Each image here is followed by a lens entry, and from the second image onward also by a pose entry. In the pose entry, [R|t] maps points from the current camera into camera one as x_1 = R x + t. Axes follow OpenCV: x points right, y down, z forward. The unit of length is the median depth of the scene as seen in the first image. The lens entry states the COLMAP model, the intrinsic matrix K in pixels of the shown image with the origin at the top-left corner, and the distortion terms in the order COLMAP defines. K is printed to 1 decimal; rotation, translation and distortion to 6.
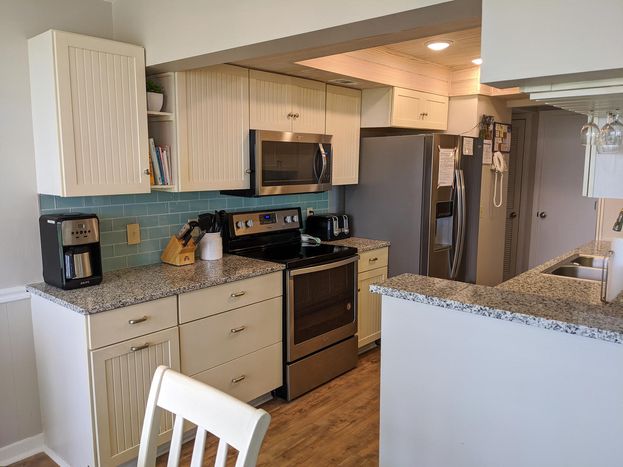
lens RADIAL K [[497.8, 0, 311.3], [0, 497.8, 237.8], [0, 0, 1]] dist [0.065266, -0.109798]
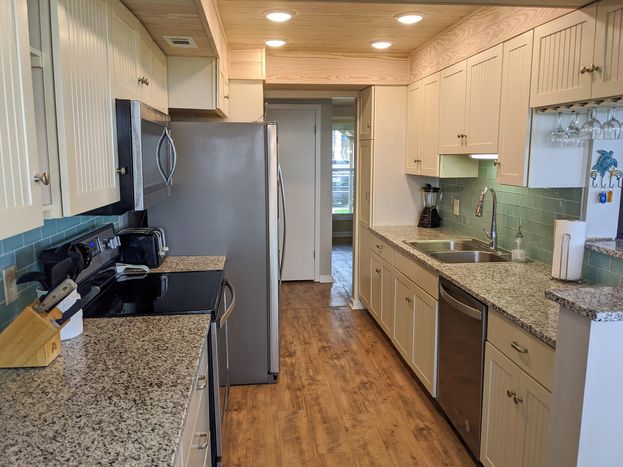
lens RADIAL K [[515.4, 0, 311.5], [0, 515.4, 233.5], [0, 0, 1]] dist [0.005255, 0.001620]
pose [[0.683564, -0.111166, 0.721375, -0.335955], [0.108788, 0.992811, 0.049910, -0.053860], [-0.721737, 0.044360, 0.690744, 0.343679]]
